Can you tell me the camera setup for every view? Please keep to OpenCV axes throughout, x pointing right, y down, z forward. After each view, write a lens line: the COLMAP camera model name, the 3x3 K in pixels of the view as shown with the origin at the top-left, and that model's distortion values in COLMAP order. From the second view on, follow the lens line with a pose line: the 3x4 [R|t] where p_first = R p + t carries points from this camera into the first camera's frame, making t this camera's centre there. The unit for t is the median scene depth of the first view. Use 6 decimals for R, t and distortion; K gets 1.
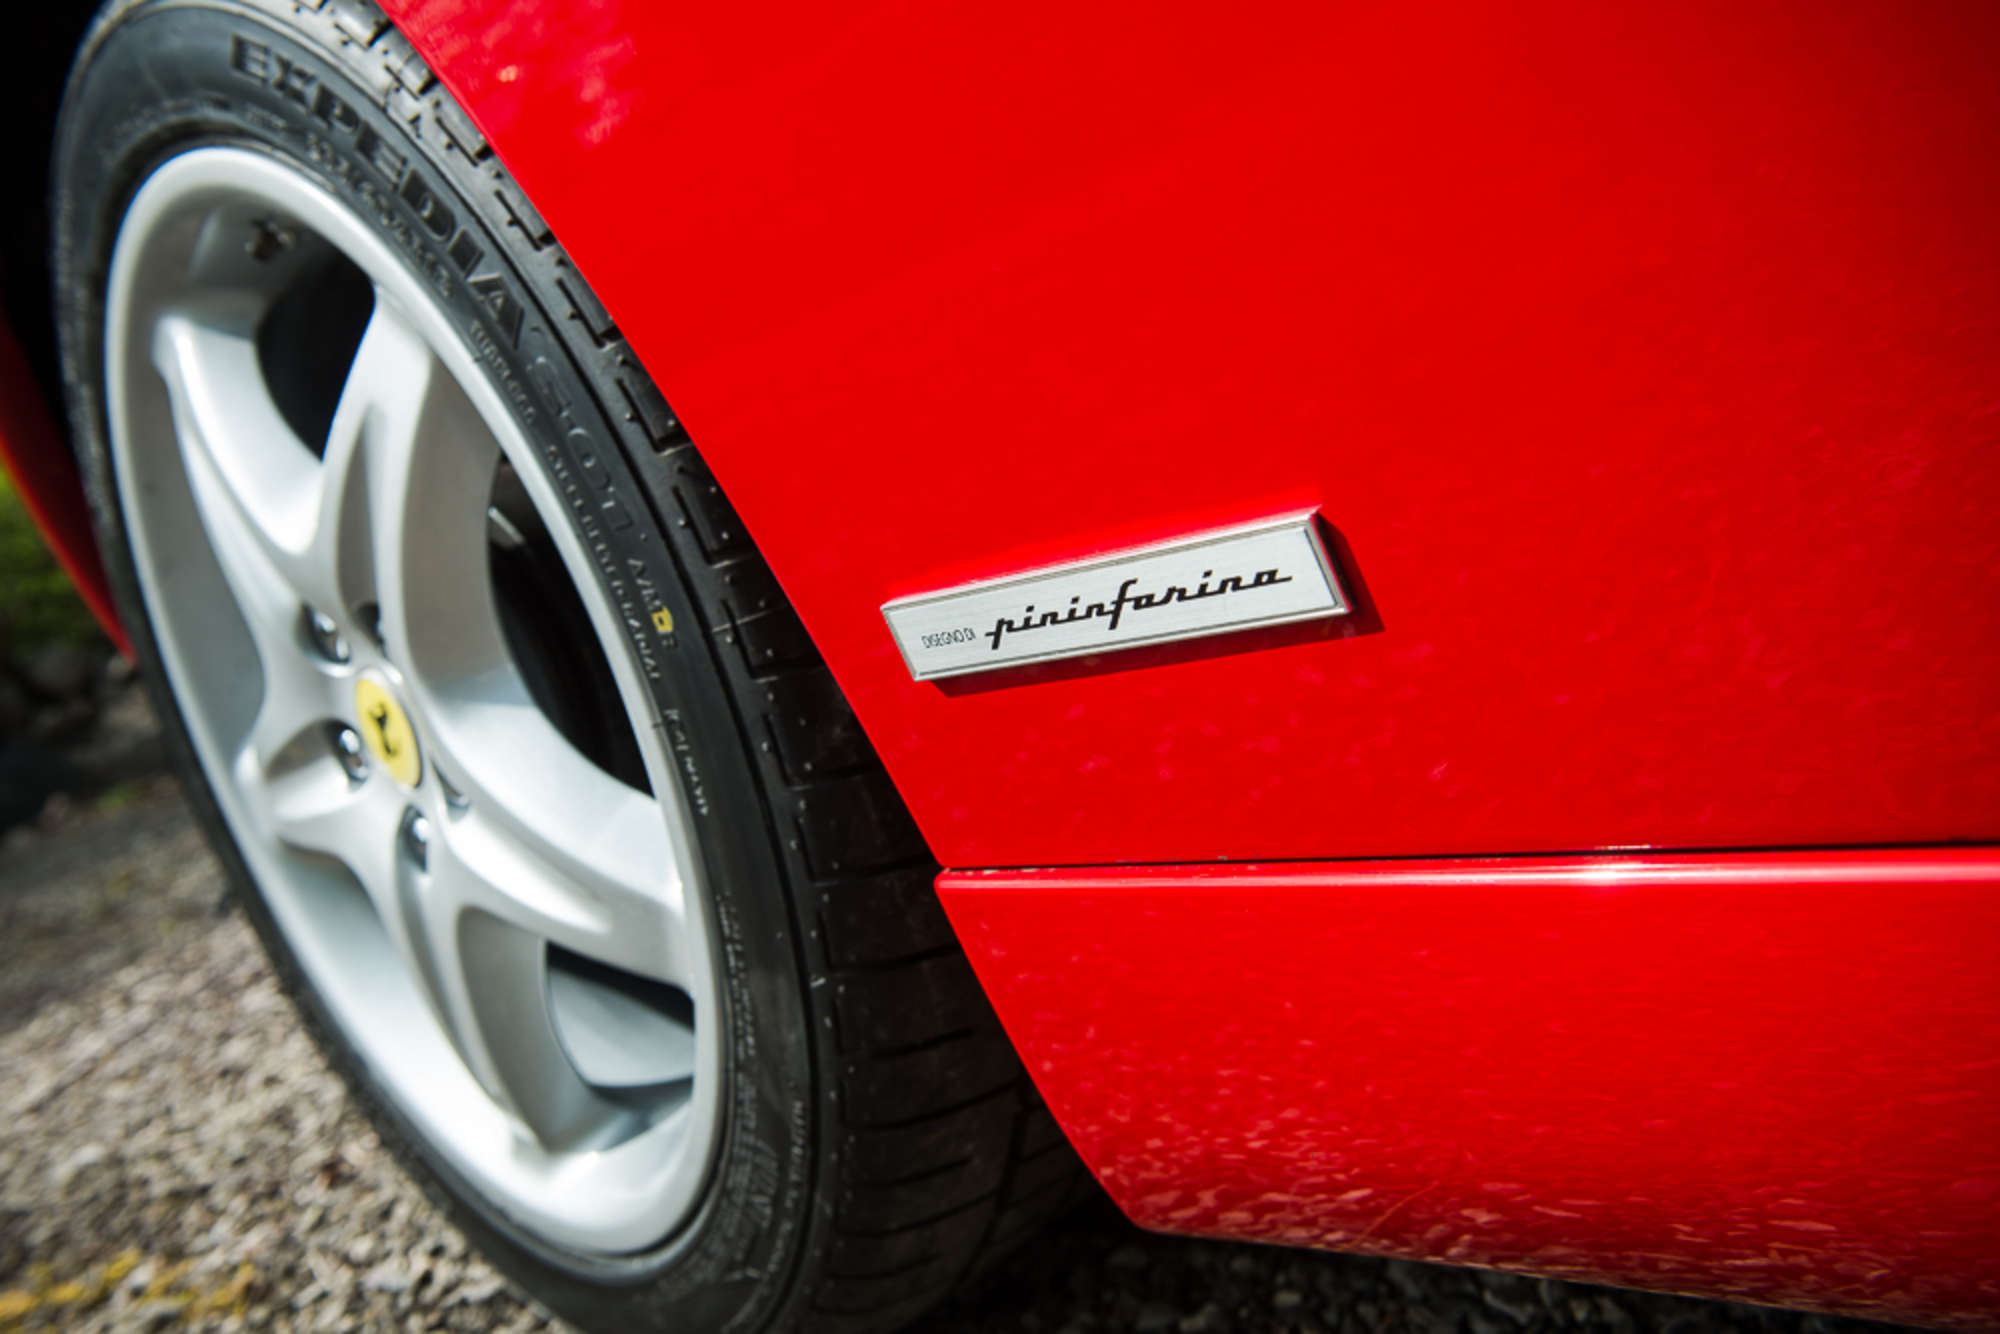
lens RADIAL K [[2014.7, 0, 1000.3], [0, 2014.7, 667.9], [0, 0, 1]] dist [0.022061, 0.000000]
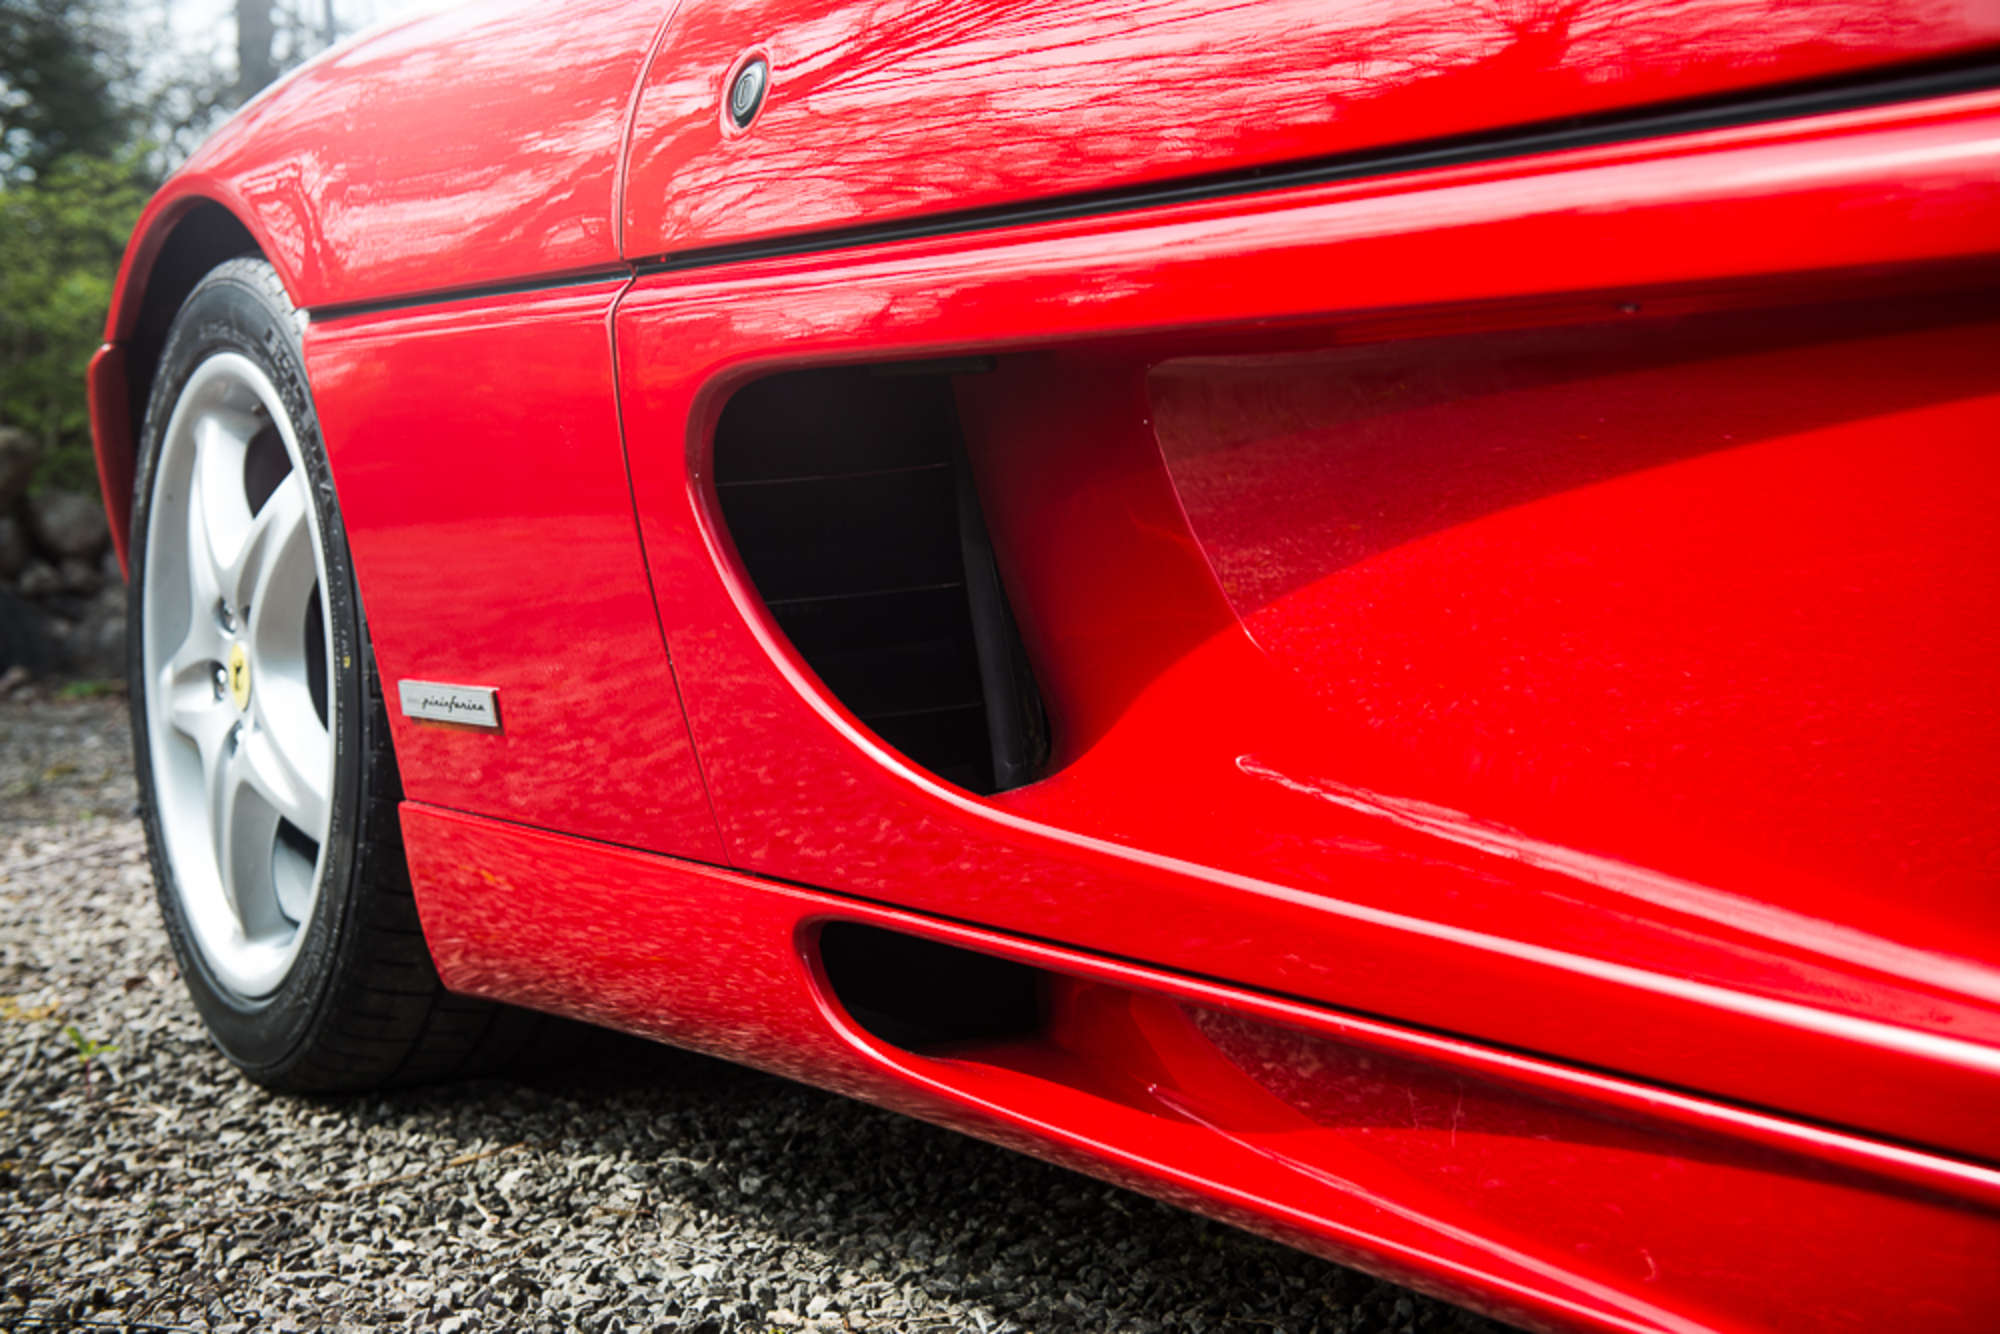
lens RADIAL K [[2758.0, 0, 1000.3], [0, 2758.0, 665.9], [0, 0, 1]] dist [0.092791, 0.000000]
pose [[0.942489, 0.314676, -0.112665, 0.575201], [-0.322077, 0.945143, -0.054506, -0.057188], [0.089333, 0.087658, 0.992137, -1.310675]]
